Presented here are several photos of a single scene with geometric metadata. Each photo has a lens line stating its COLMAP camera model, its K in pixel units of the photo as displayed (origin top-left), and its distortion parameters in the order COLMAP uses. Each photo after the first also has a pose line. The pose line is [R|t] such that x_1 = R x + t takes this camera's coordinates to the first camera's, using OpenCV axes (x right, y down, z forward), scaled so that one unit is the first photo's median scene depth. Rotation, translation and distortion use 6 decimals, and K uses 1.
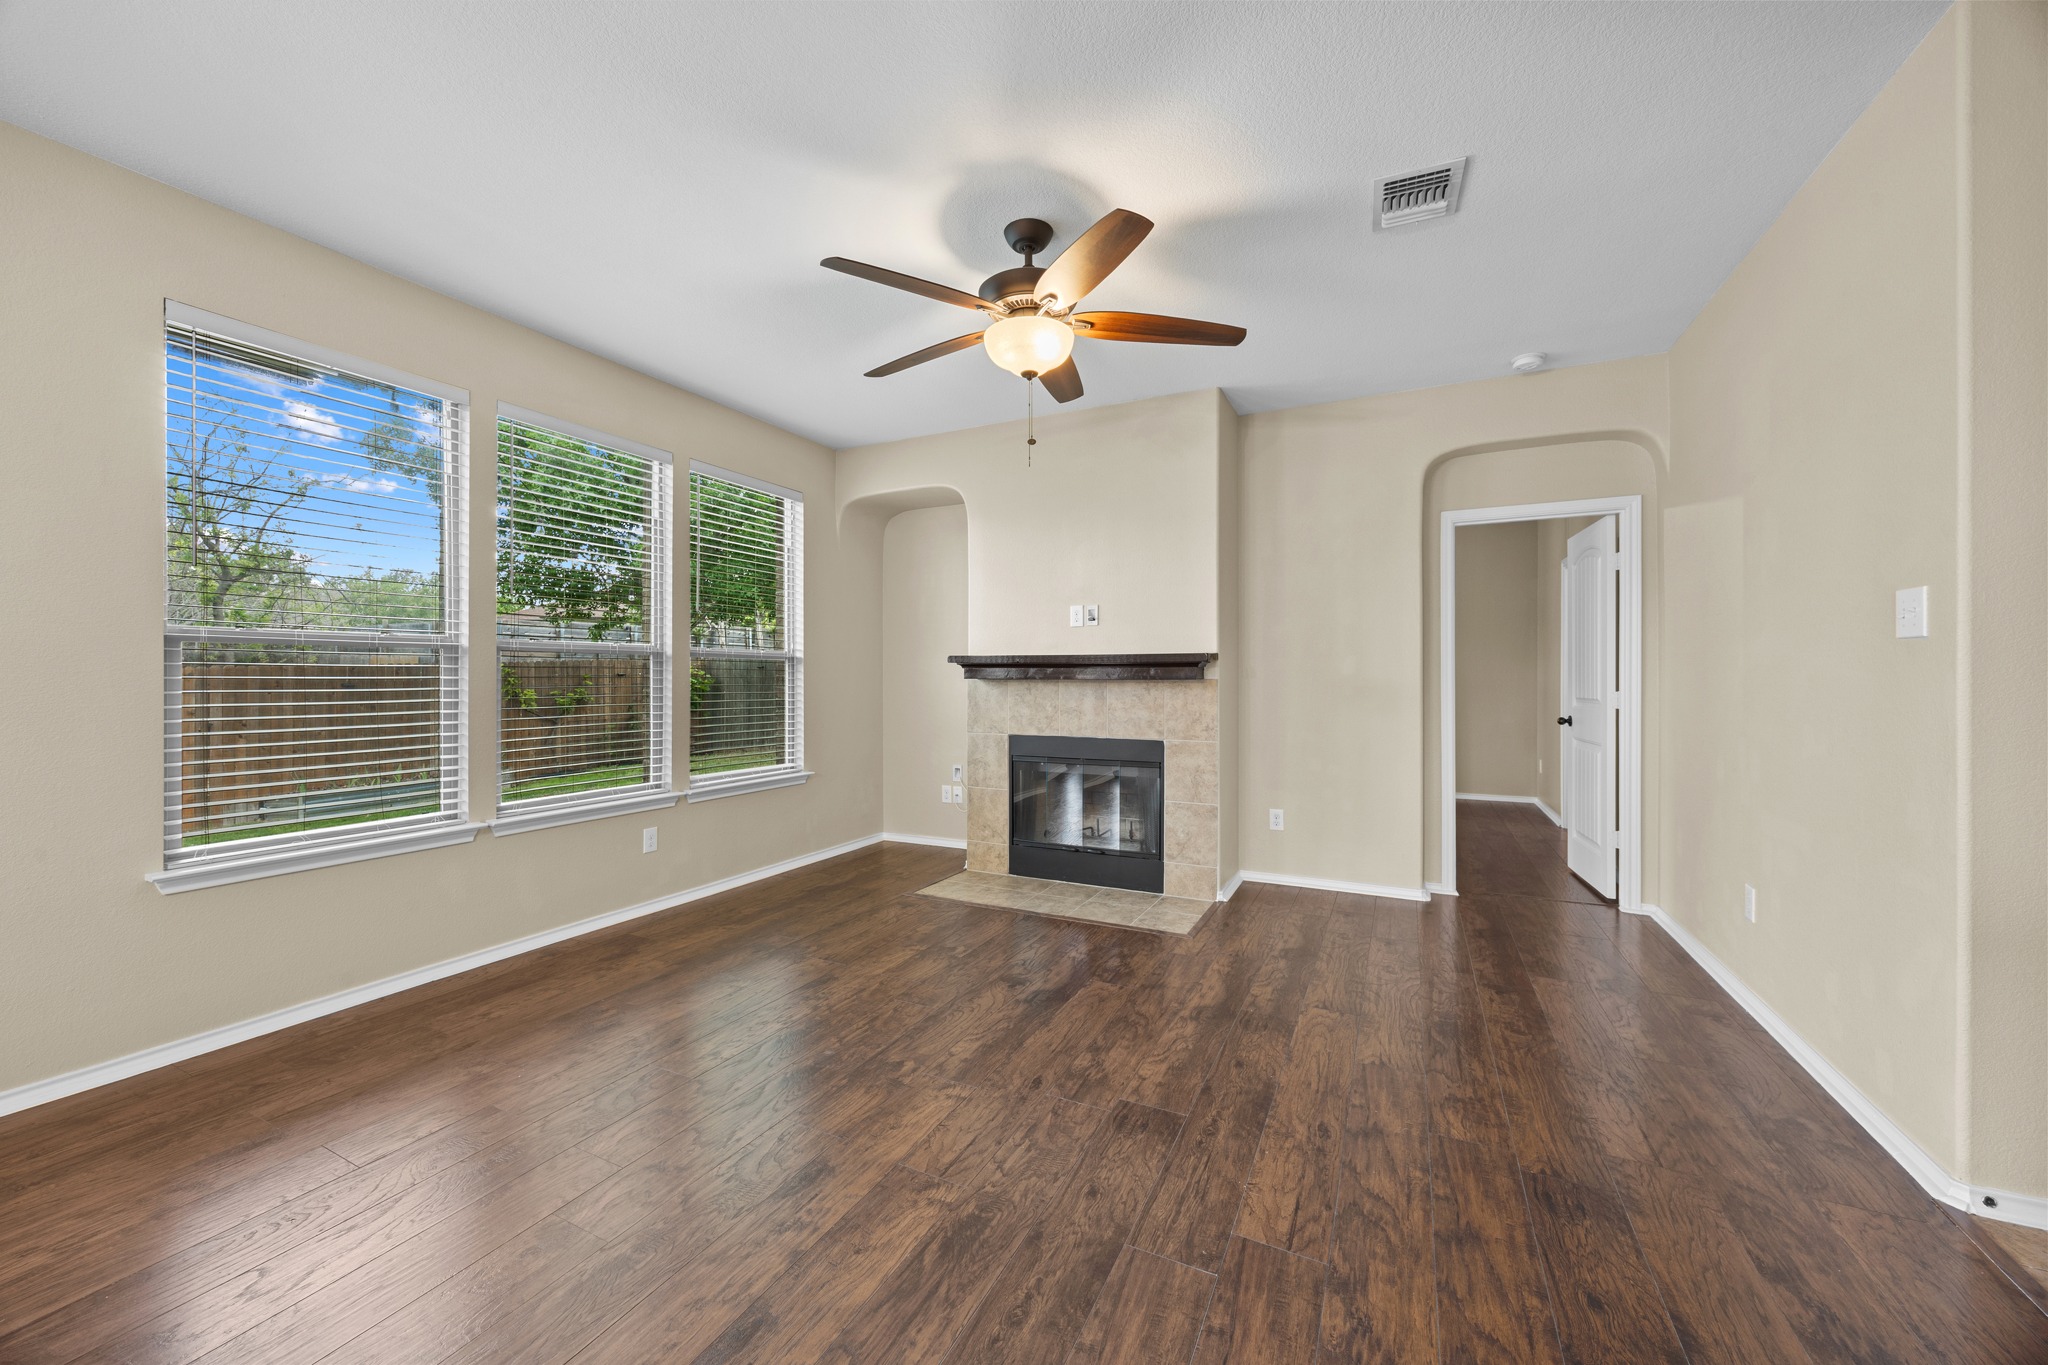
lens RADIAL K [[773.1, 0, 1016.5], [0, 773.1, 679.8], [0, 0, 1]] dist [-0.002861, 0.000118]
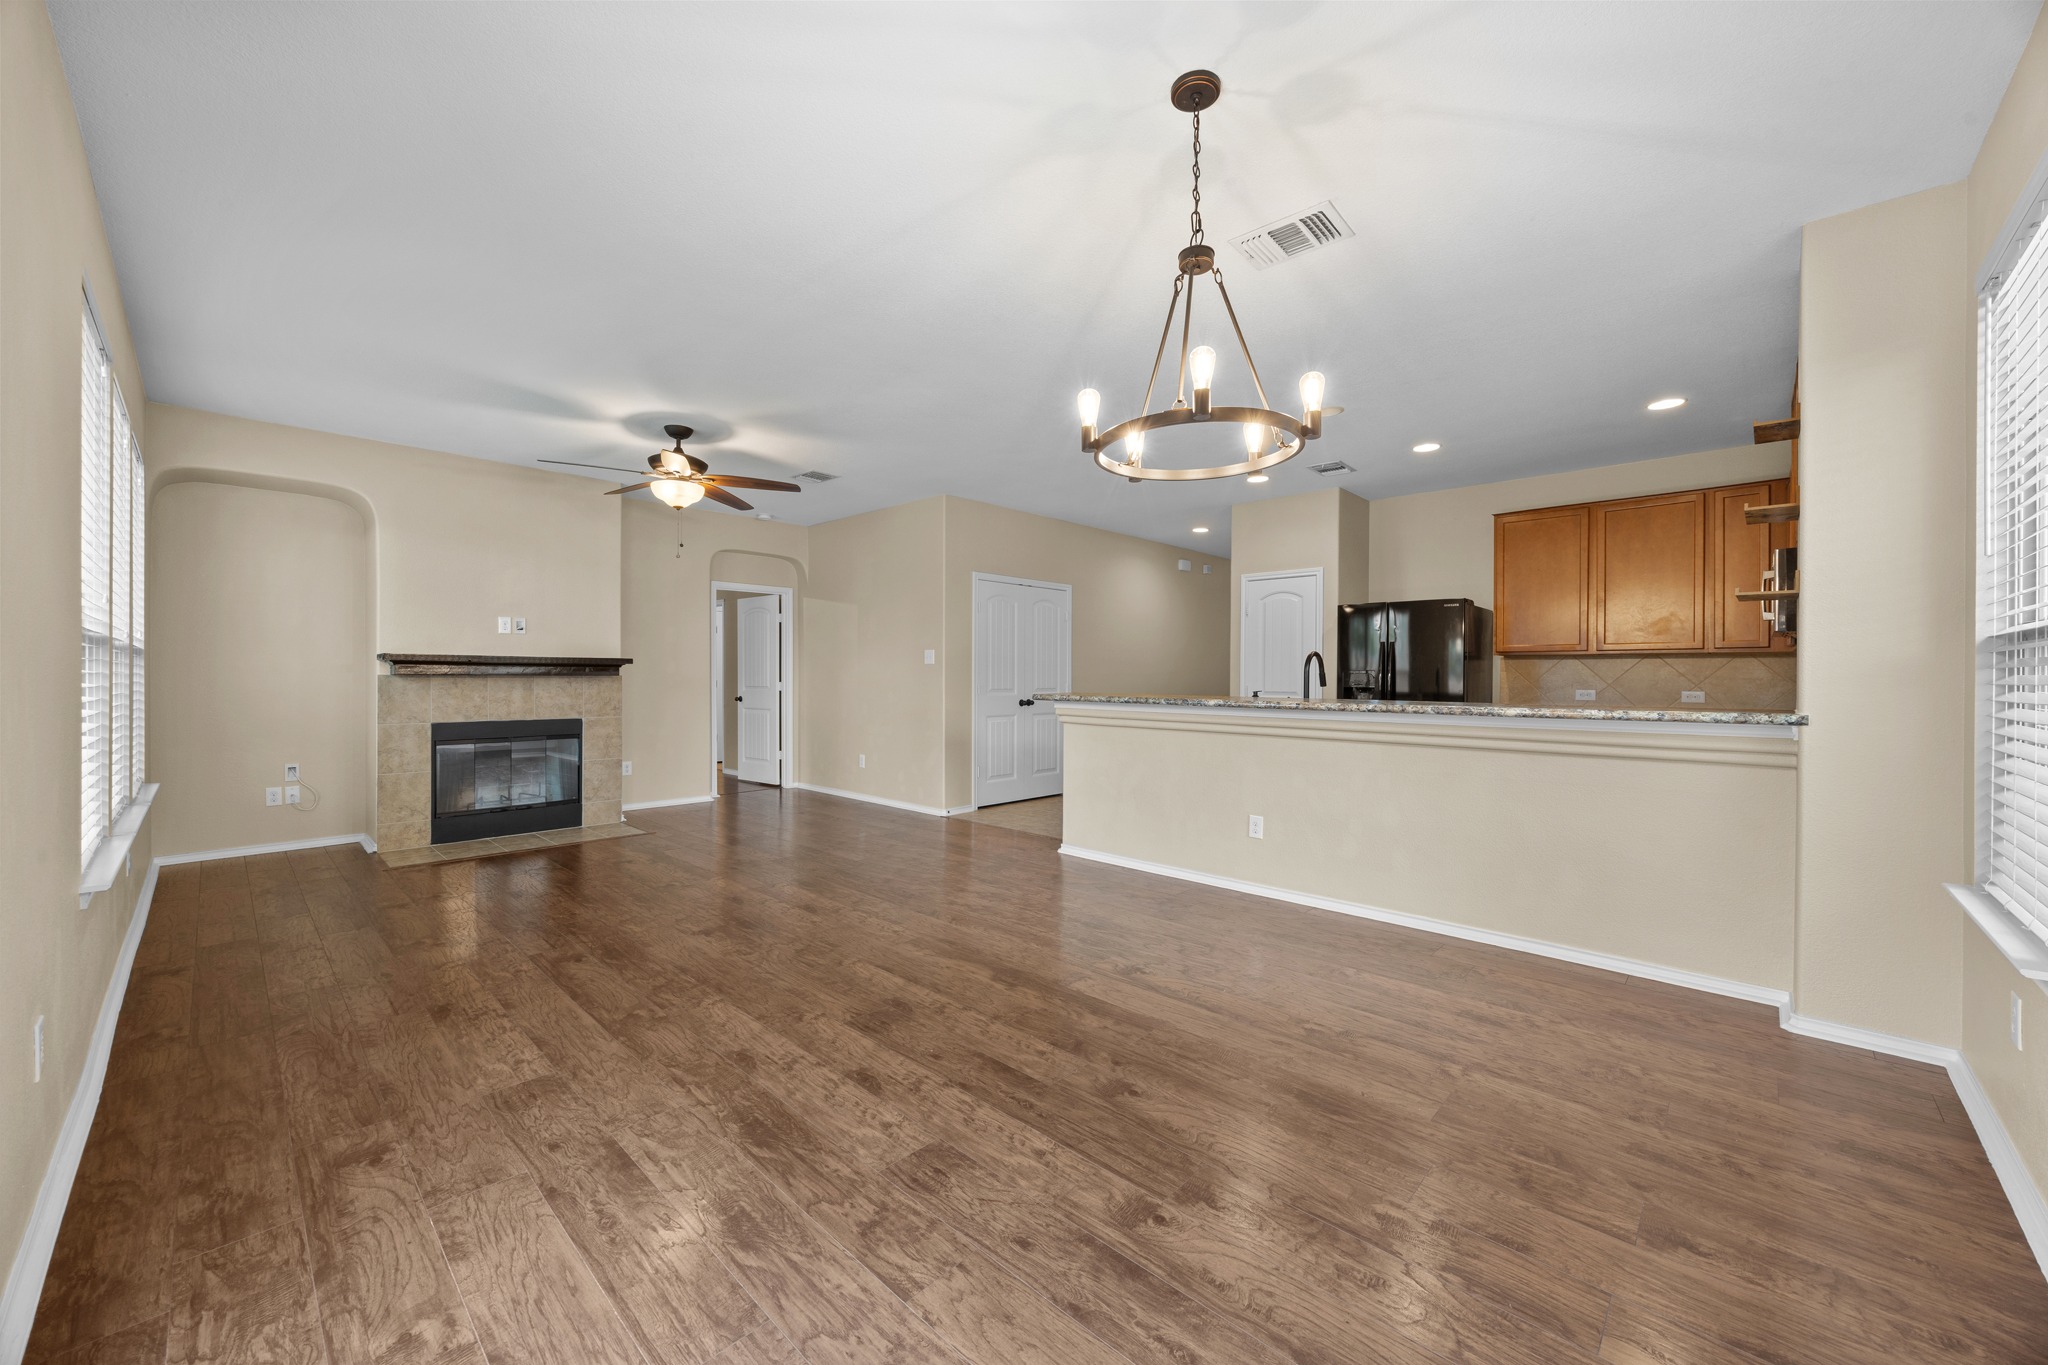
lens RADIAL K [[773.1, 0, 1016.5], [0, 773.1, 679.8], [0, 0, 1]] dist [-0.002861, 0.000118]
pose [[0.294010, -0.003251, 0.955797, -0.932481], [-0.001960, 0.999990, 0.004004, 0.000145], [-0.955800, -0.003050, 0.294001, -0.183849]]
